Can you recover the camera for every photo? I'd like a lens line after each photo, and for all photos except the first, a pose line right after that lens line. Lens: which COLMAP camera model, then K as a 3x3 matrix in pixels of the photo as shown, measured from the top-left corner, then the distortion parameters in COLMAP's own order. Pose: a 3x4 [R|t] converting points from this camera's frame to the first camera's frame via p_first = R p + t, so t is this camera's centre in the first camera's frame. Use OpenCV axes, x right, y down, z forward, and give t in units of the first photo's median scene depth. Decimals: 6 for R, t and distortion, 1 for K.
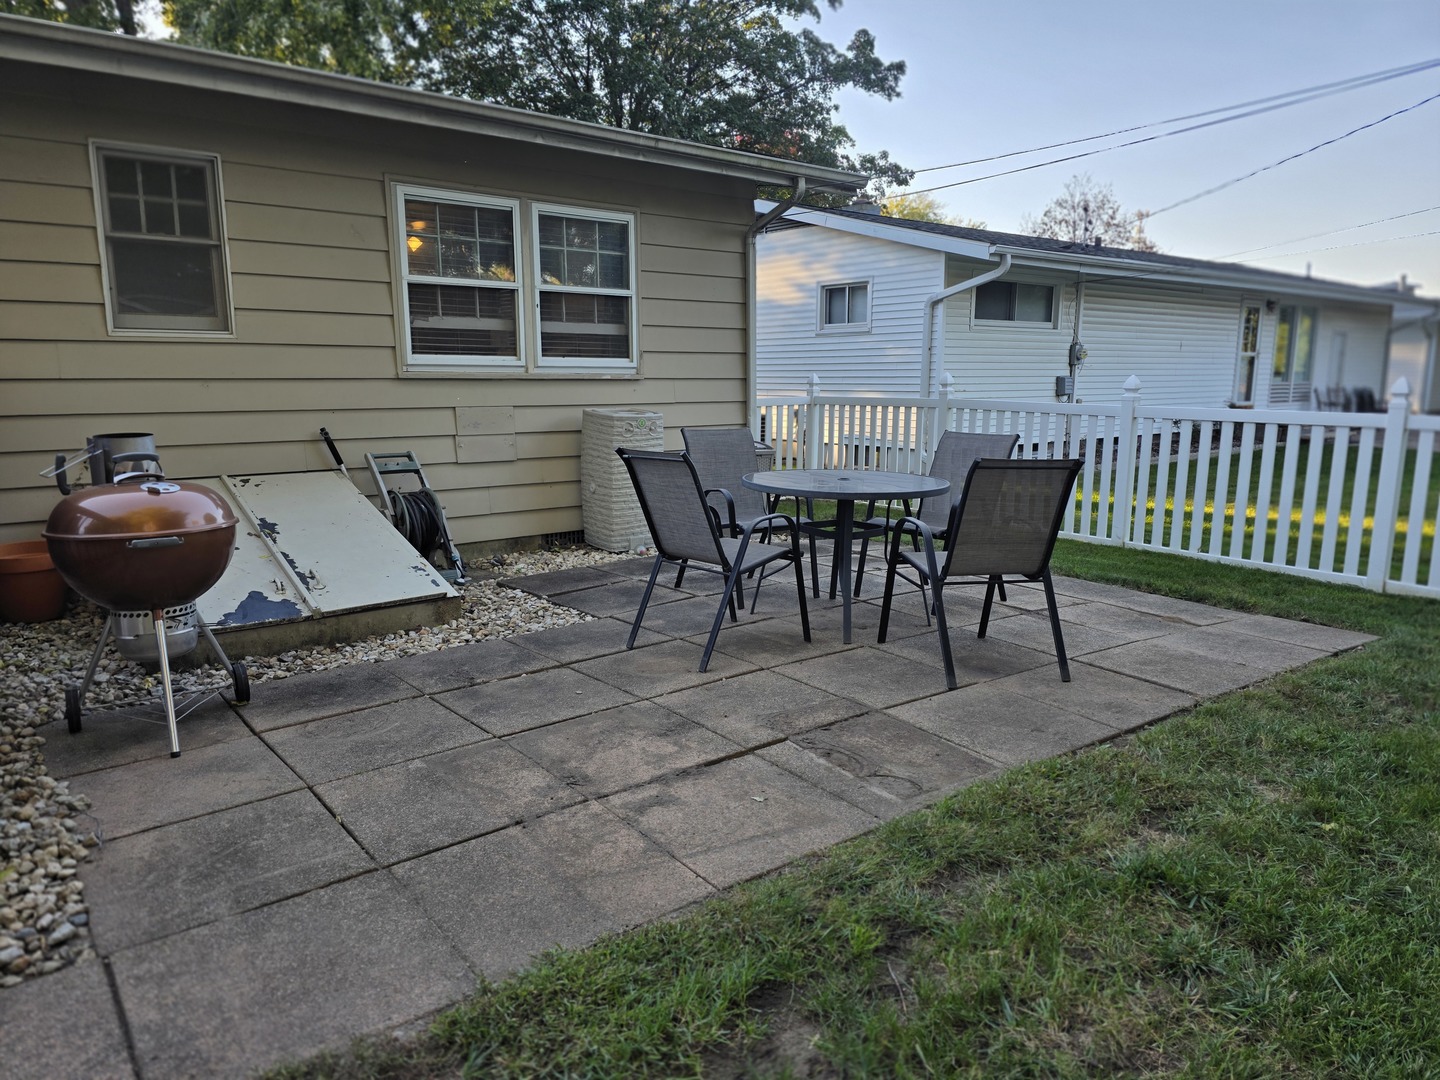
lens RADIAL K [[955.1, 0, 720.0], [0, 955.1, 540.0], [0, 0, 1]] dist [0.037544, 0.000101]
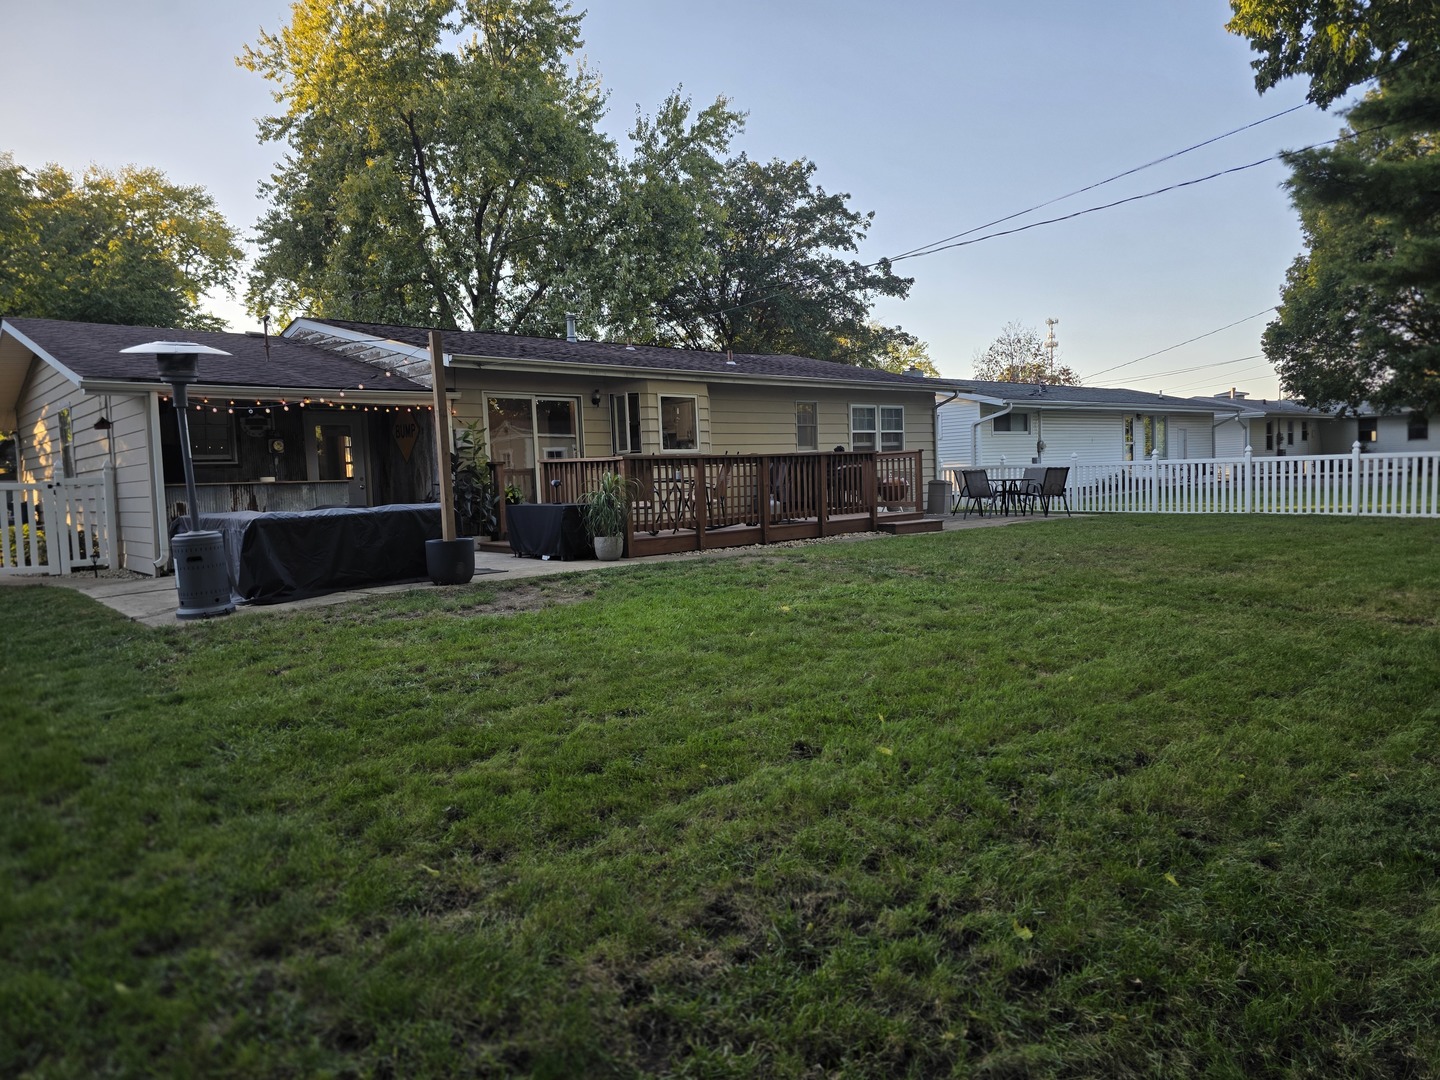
lens RADIAL K [[955.1, 0, 720.0], [0, 955.1, 540.0], [0, 0, 1]] dist [0.037544, 0.000101]
pose [[0.997041, -0.048177, 0.059896, -0.255737], [0.054440, 0.992687, -0.107748, 0.107599], [-0.054267, 0.110690, 0.992372, -0.555104]]
